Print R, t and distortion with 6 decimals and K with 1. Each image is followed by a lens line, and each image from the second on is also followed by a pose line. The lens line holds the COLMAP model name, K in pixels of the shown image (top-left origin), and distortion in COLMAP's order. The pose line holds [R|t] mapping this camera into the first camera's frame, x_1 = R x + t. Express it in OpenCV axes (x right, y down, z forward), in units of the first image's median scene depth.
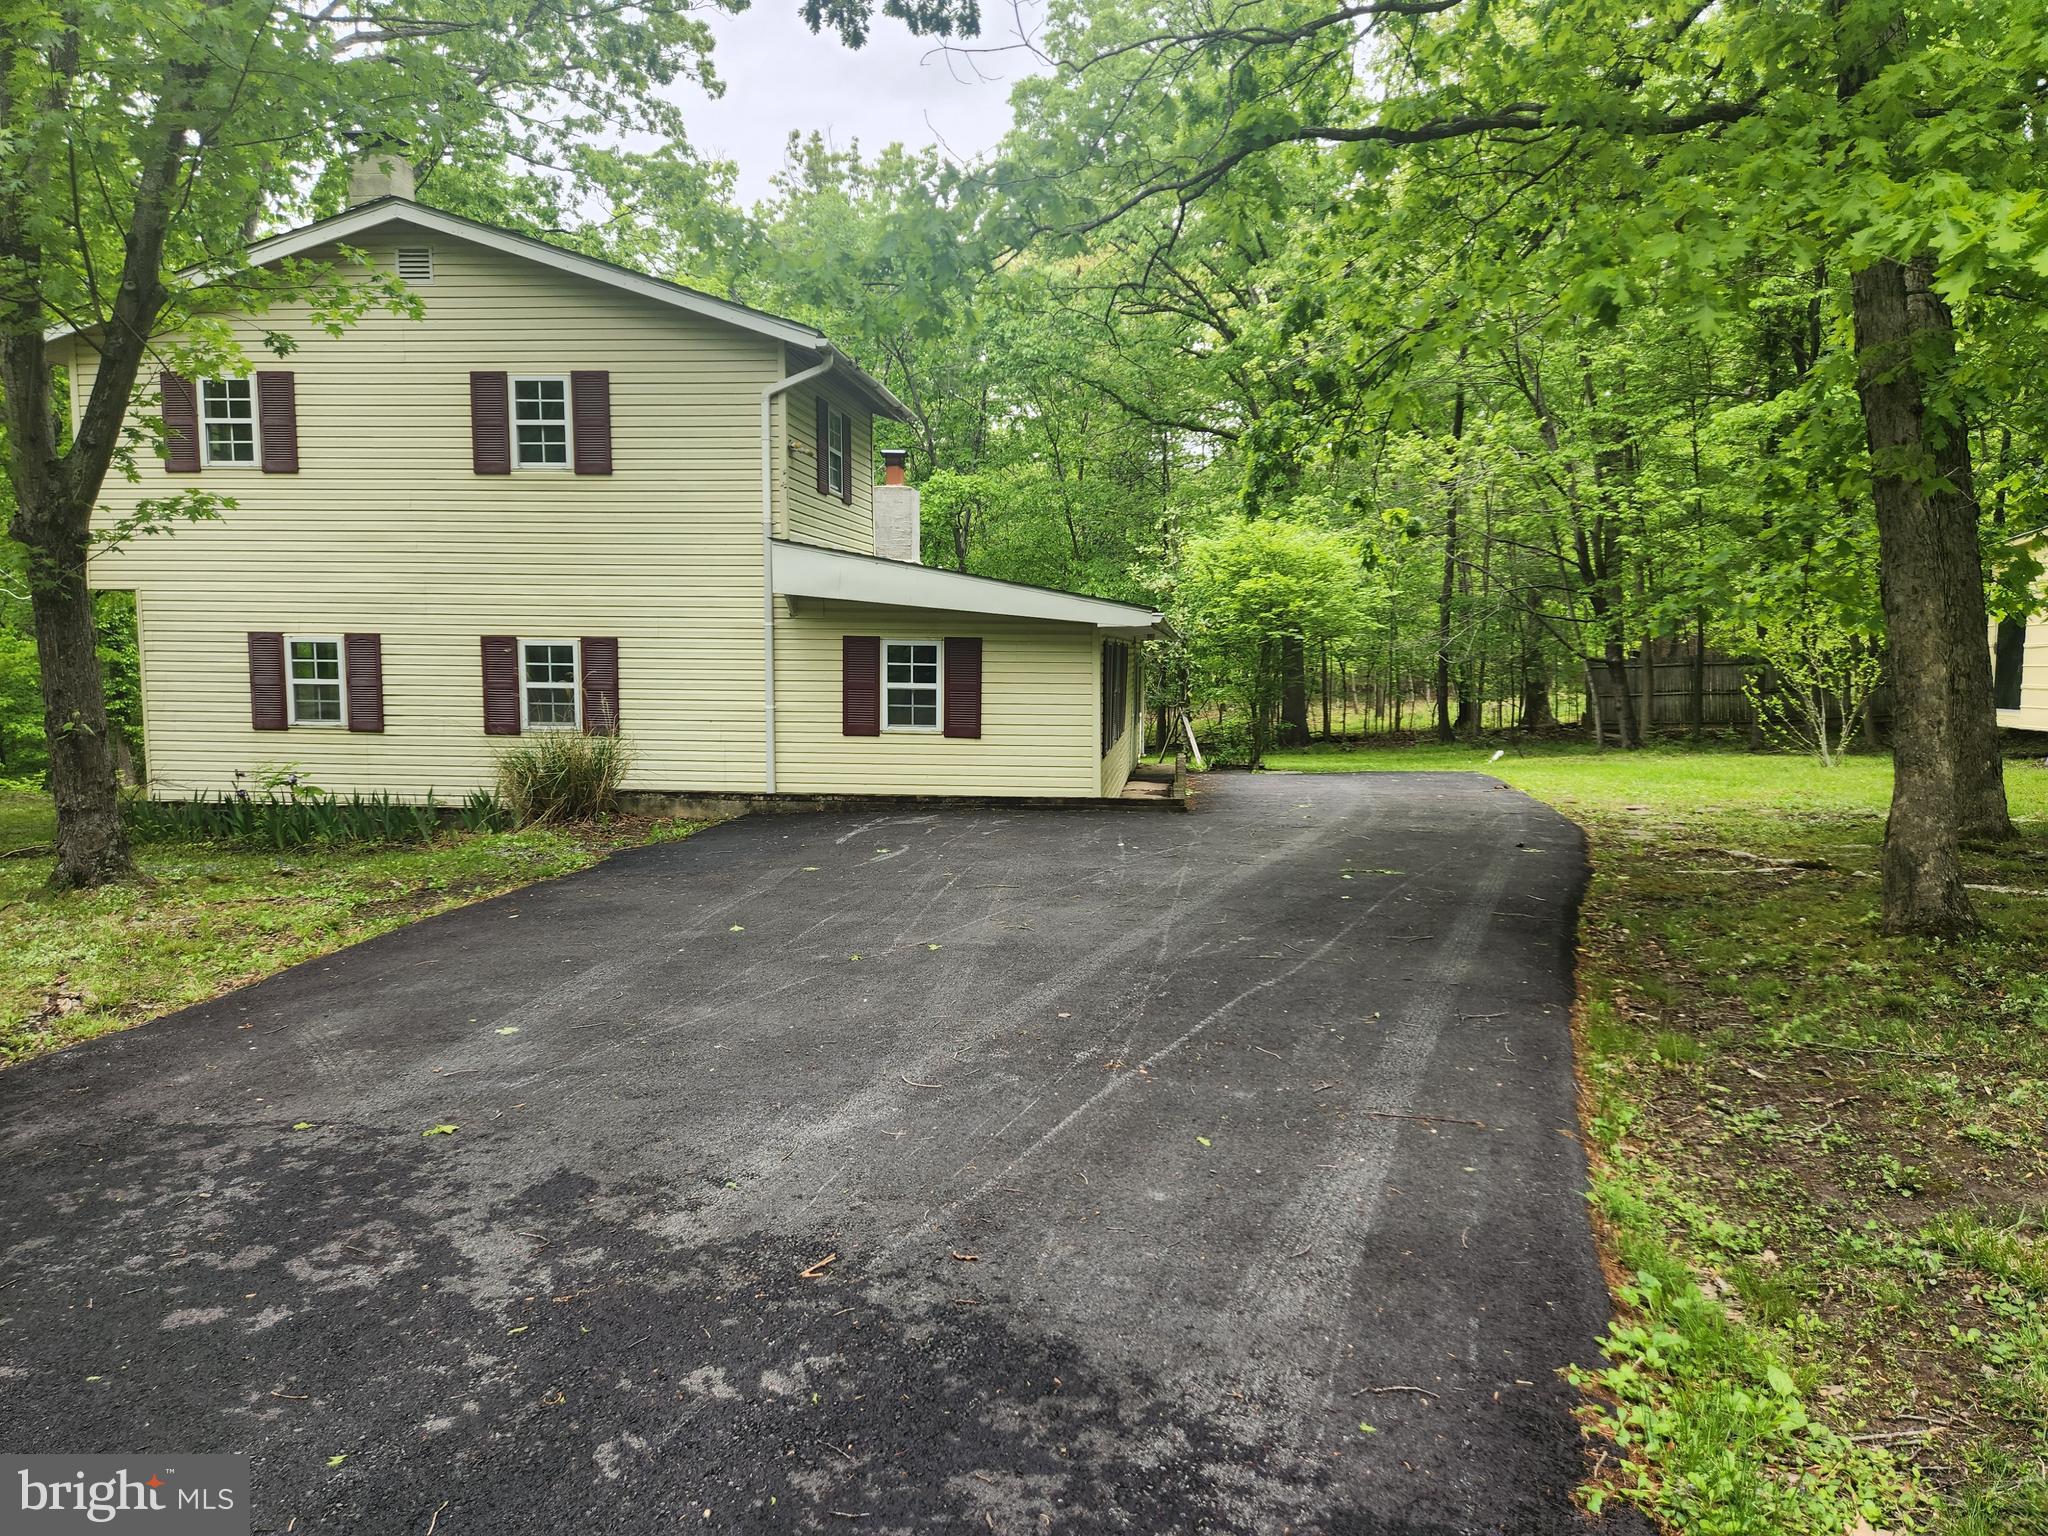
lens RADIAL K [[1374.9, 0, 1031.6], [0, 1374.9, 778.2], [0, 0, 1]] dist [0.063844, -0.009506]
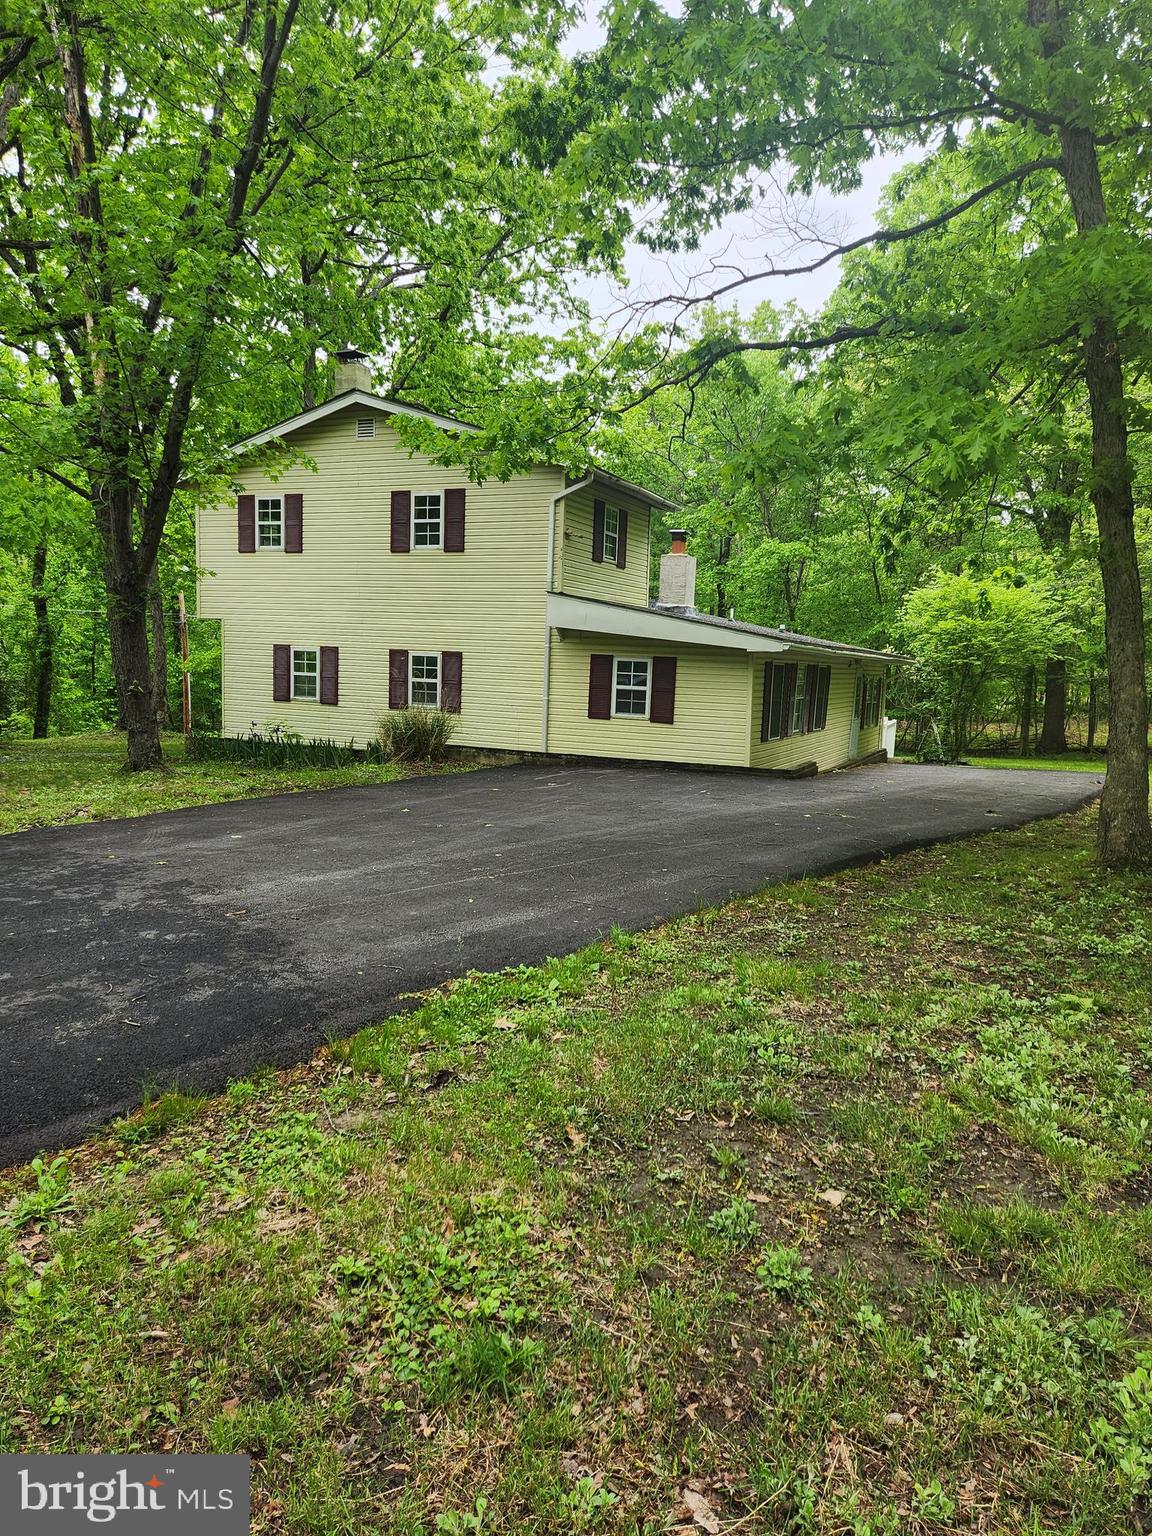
lens RADIAL K [[1031.1, 0, 576.3], [0, 1031.1, 769.9], [0, 0, 1]] dist [0.063844, -0.009506]
pose [[0.949028, 0.059616, -0.309502, 0.216333], [-0.058614, 0.998202, 0.012545, 0.013637], [0.309693, 0.006235, 0.950816, -0.112953]]
